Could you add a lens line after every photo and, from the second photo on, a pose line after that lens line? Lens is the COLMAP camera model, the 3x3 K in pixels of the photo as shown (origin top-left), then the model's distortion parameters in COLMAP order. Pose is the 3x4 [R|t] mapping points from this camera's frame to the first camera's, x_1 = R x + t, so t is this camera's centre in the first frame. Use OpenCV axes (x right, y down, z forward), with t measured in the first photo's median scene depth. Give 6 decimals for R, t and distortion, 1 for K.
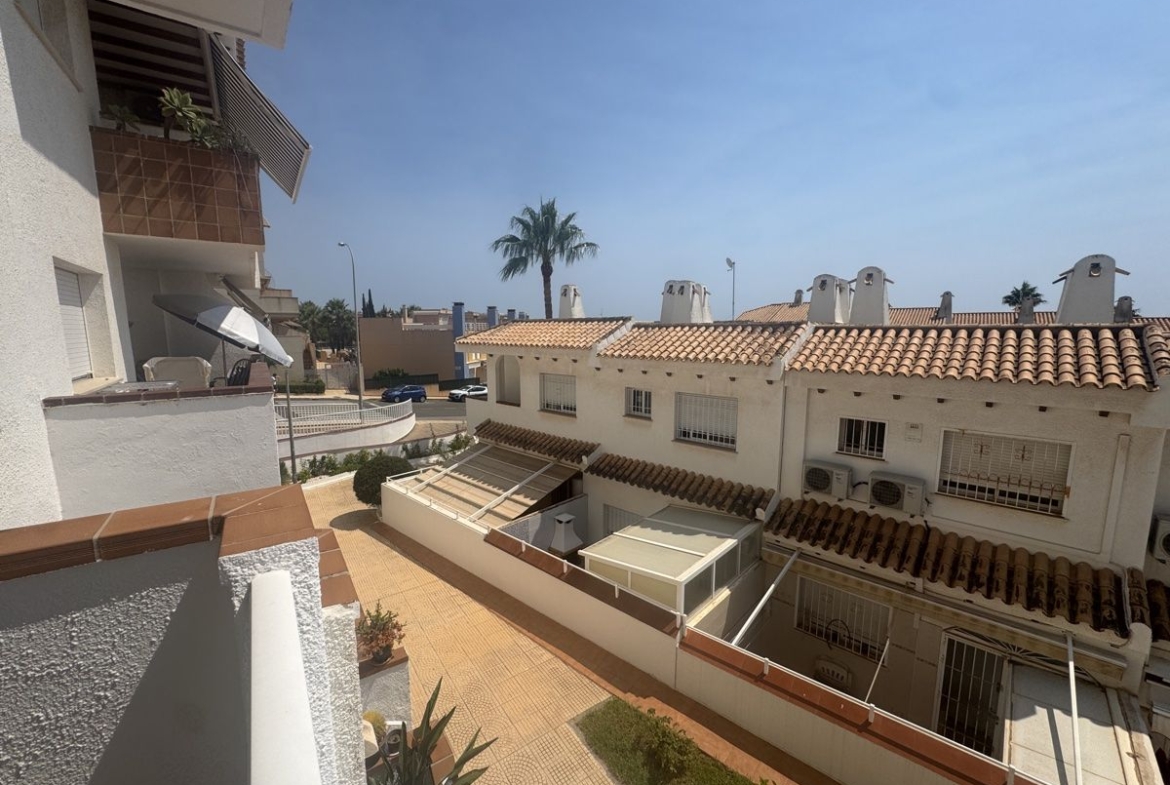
lens RADIAL K [[467.7, 0, 585.0], [0, 467.7, 392.5], [0, 0, 1]] dist [-0.003679, 0.000454]
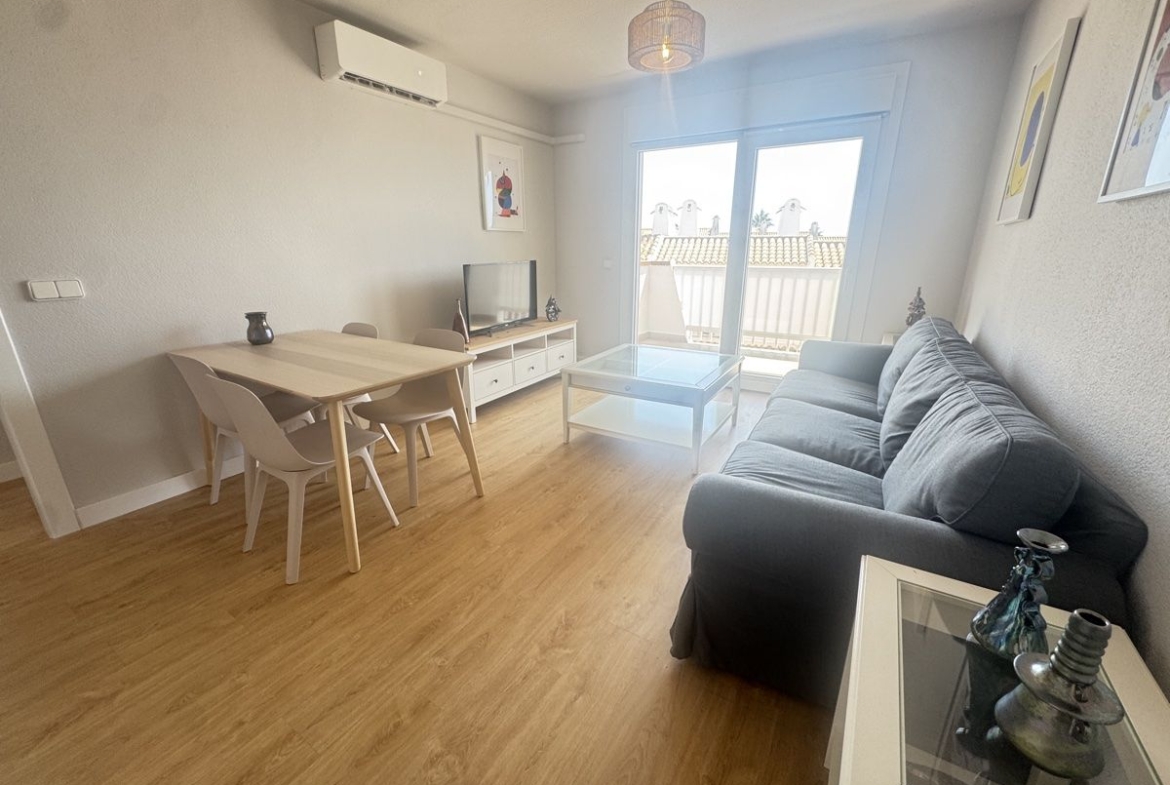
lens RADIAL K [[467.7, 0, 585.0], [0, 467.7, 392.5], [0, 0, 1]] dist [-0.003679, 0.000454]
pose [[0.918301, -0.118861, 0.377618, -0.427384], [0.055443, 0.983075, 0.174610, 0.089130], [-0.391982, -0.139409, 0.909349, -0.439056]]
